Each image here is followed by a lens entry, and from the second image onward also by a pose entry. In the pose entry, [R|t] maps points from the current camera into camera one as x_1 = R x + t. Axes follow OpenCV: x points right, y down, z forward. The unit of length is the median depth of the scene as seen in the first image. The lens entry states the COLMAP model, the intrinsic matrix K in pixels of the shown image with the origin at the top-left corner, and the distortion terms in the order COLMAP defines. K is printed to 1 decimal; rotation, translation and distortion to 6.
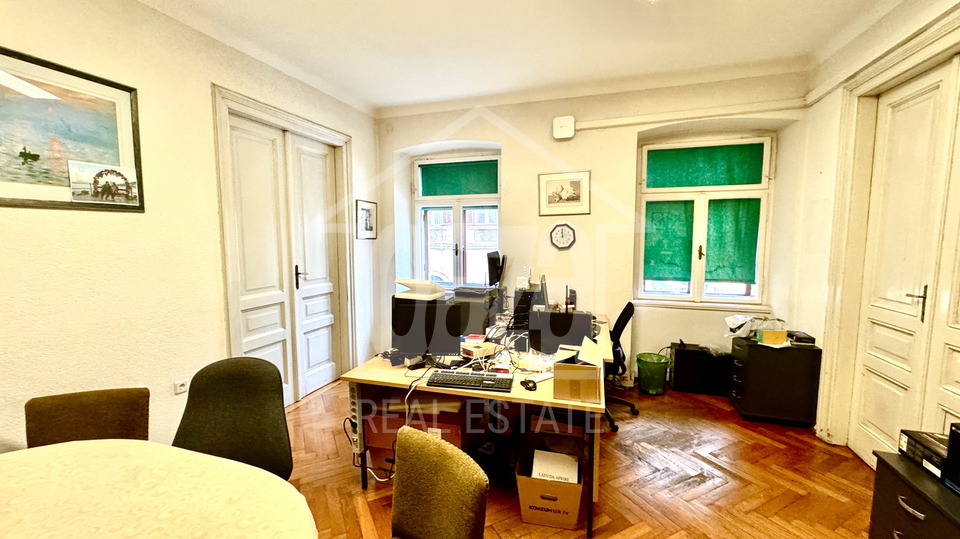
lens RADIAL K [[384.1, 0, 480.2], [0, 384.1, 270.4], [0, 0, 1]] dist [-0.001083, -0.000745]
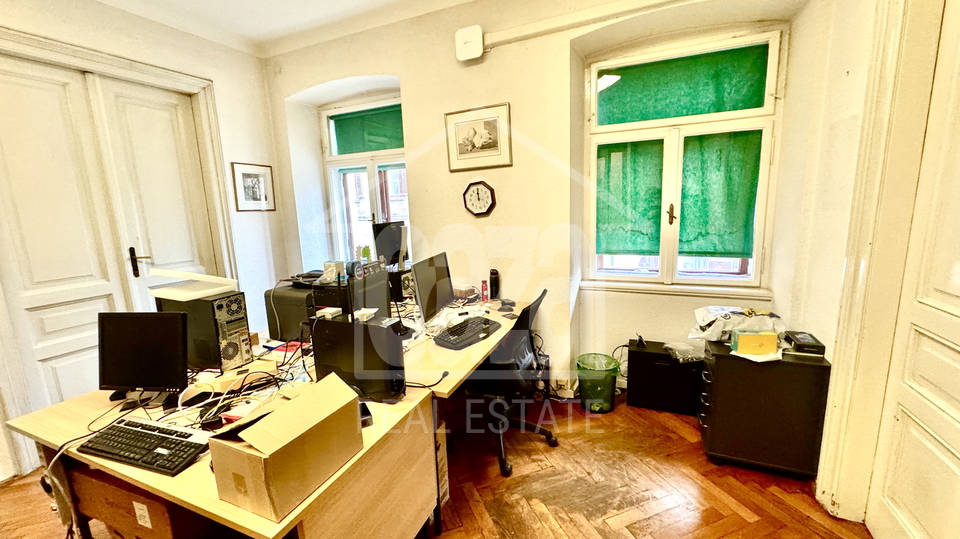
lens RADIAL K [[384.1, 0, 479.0], [0, 384.1, 270.7], [0, 0, 1]] dist [-0.001083, -0.000745]
pose [[0.993834, -0.016633, -0.109621, 0.303387], [0.025707, 0.996310, 0.081892, -0.010699], [0.107855, -0.084205, 0.990594, 0.259747]]
